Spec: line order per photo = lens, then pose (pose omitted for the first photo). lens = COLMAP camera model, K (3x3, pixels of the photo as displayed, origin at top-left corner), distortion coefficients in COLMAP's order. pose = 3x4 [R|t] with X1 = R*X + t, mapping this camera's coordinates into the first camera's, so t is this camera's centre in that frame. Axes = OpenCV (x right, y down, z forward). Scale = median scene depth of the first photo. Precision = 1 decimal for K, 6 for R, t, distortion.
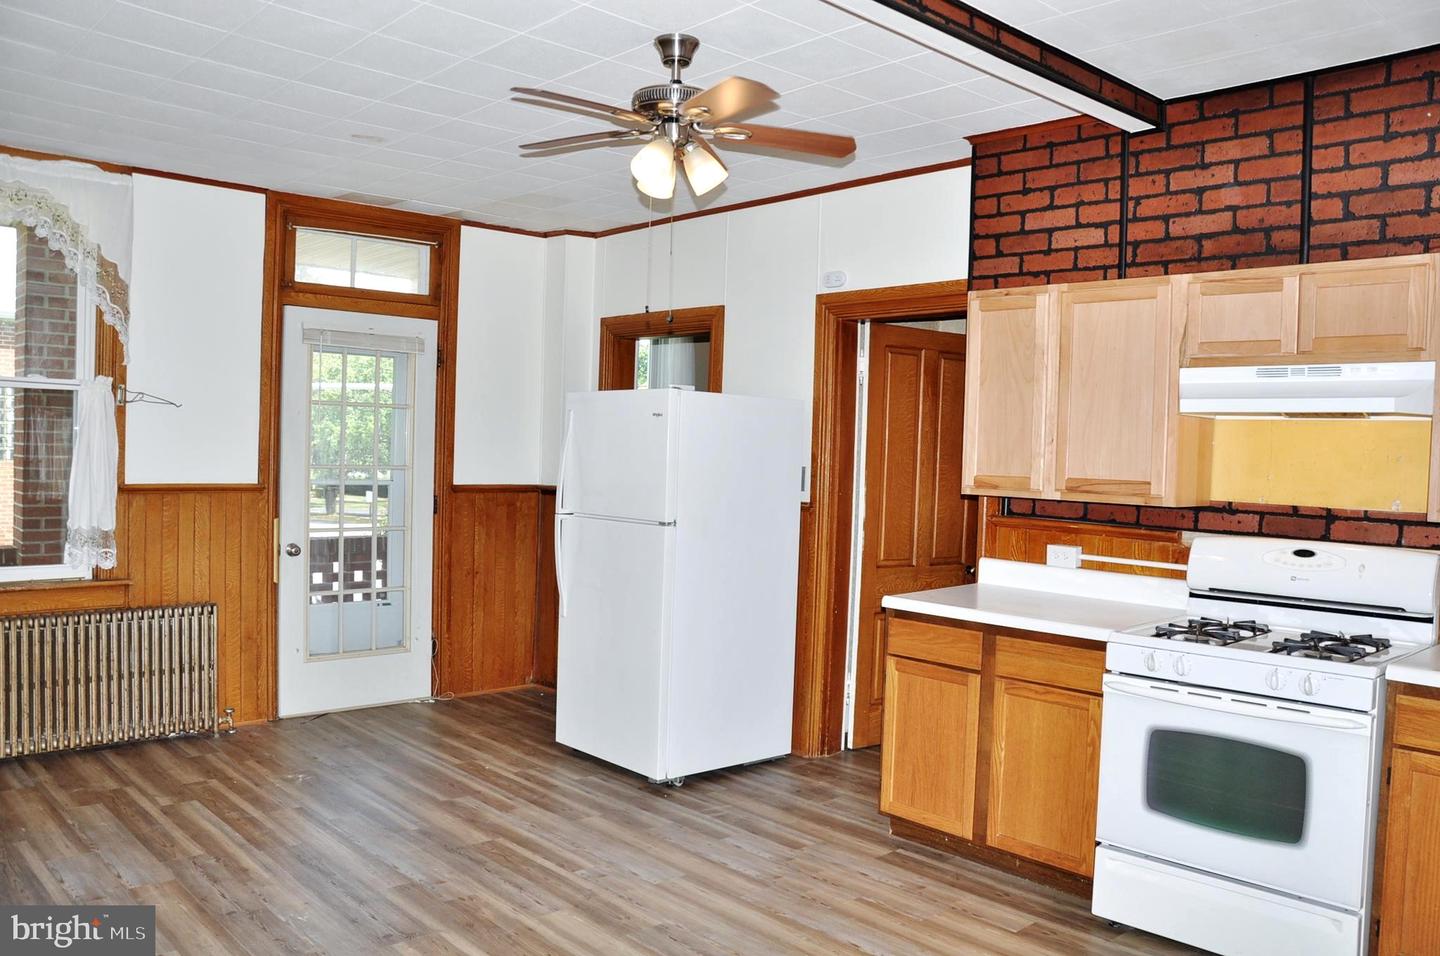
lens RADIAL K [[1138.0, 0, 721.2], [0, 1138.0, 481.0], [0, 0, 1]] dist [-0.156655, 0.119030]
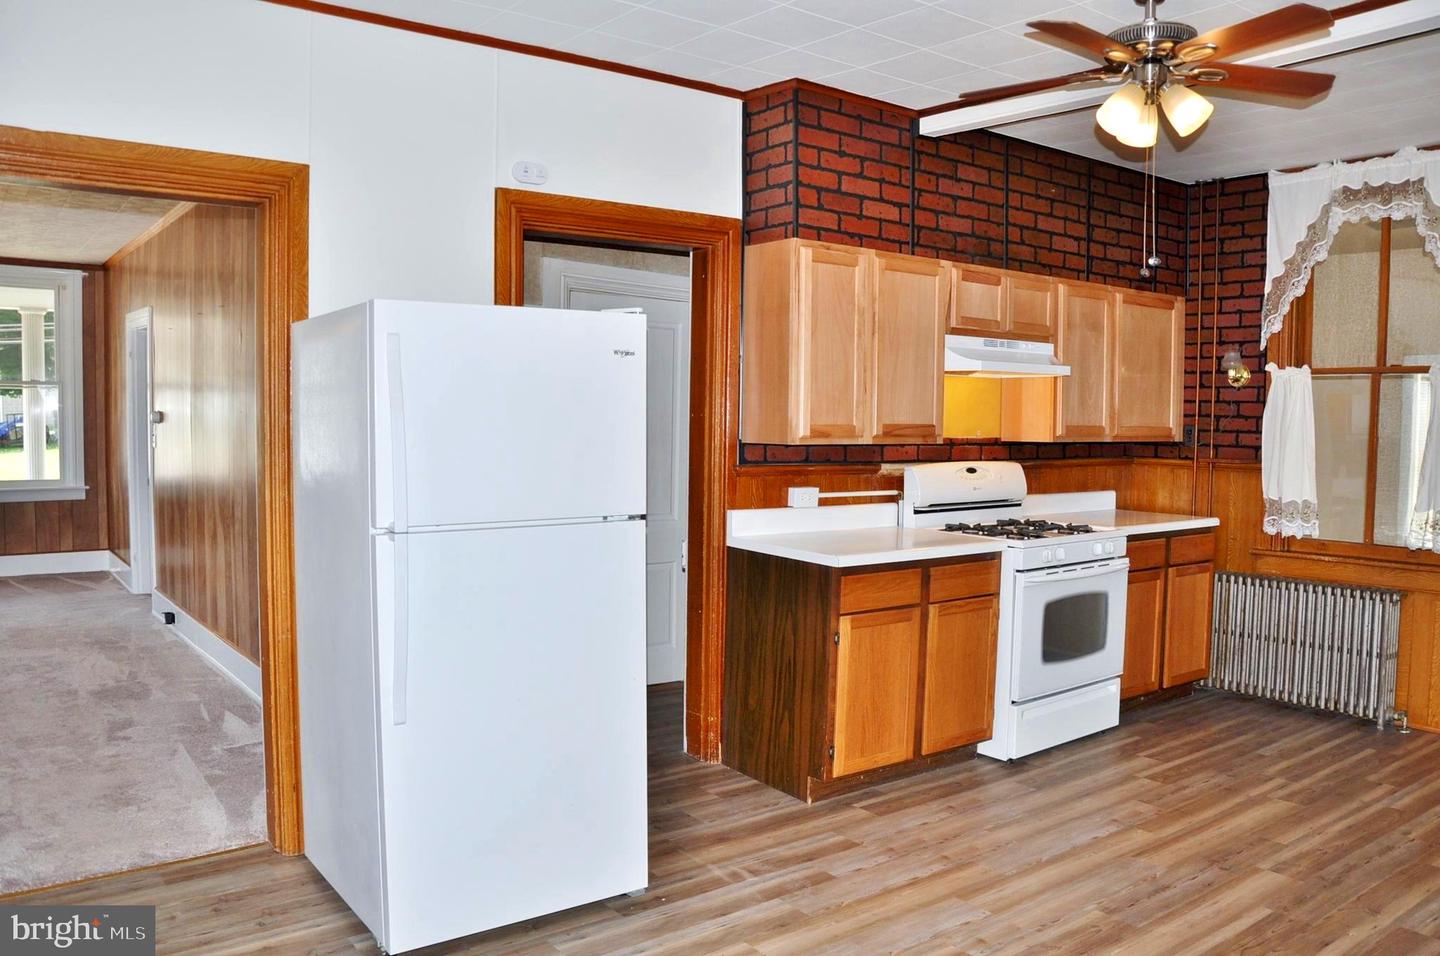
lens RADIAL K [[1138.0, 0, 721.1], [0, 1138.0, 485.8], [0, 0, 1]] dist [-0.156655, 0.119030]
pose [[0.087984, -0.094318, 0.991647, -0.832854], [0.019370, 0.995481, 0.092964, -0.049595], [-0.995934, 0.011029, 0.089413, 1.046087]]
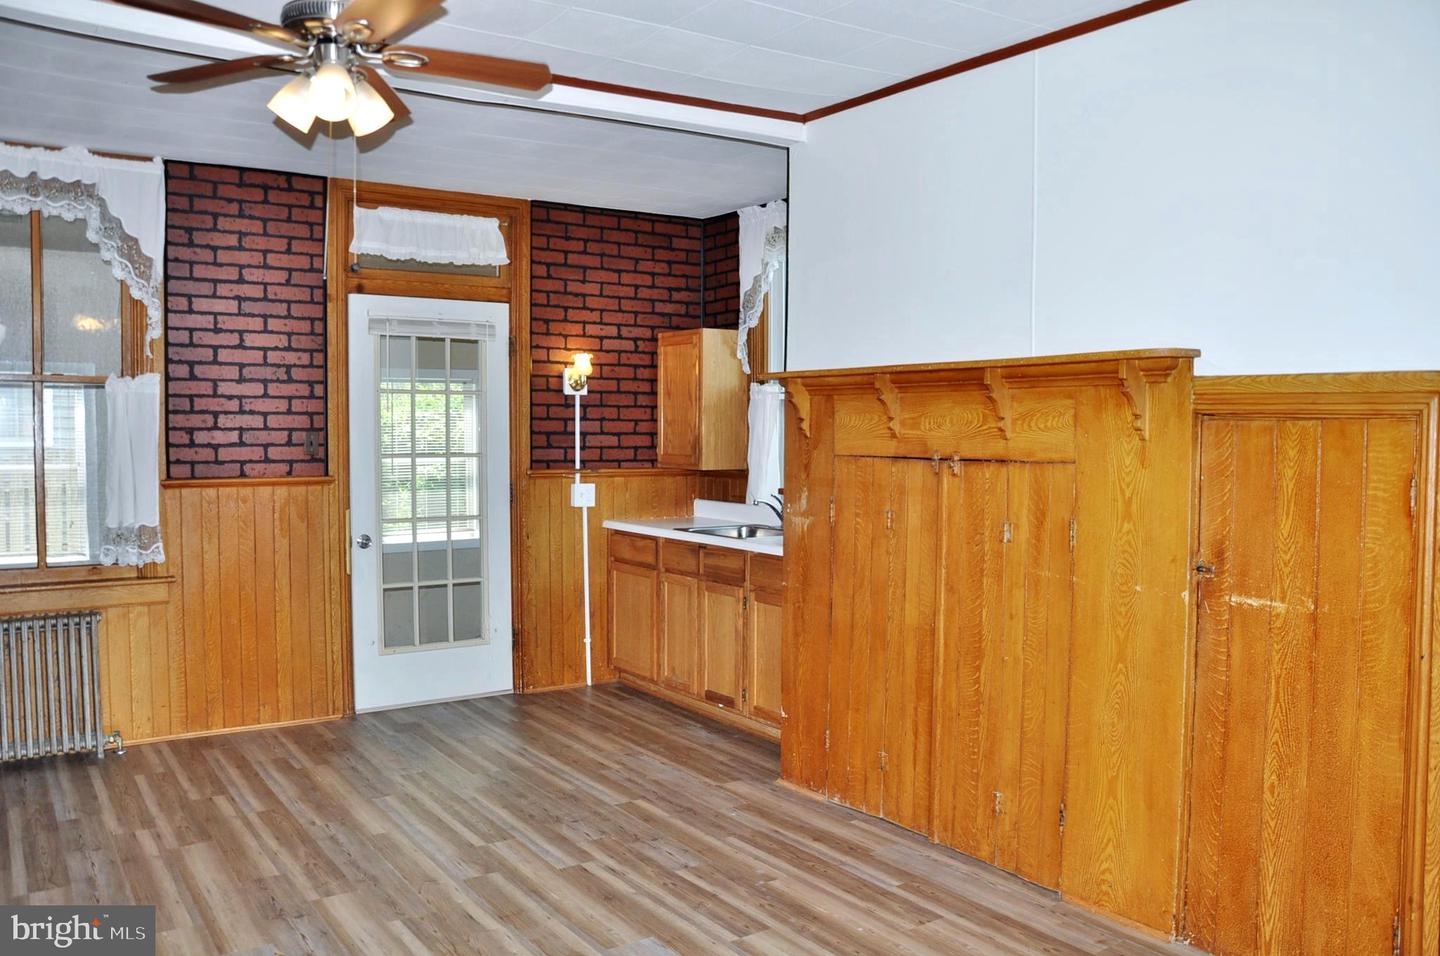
lens RADIAL K [[1138.0, 0, 720.2], [0, 1138.0, 473.4], [0, 0, 1]] dist [-0.156655, 0.119030]
pose [[-0.988909, -0.030515, 0.145352, -0.377622], [-0.020143, 0.997179, 0.072305, -0.047926], [-0.147148, 0.068575, -0.986734, 1.458441]]
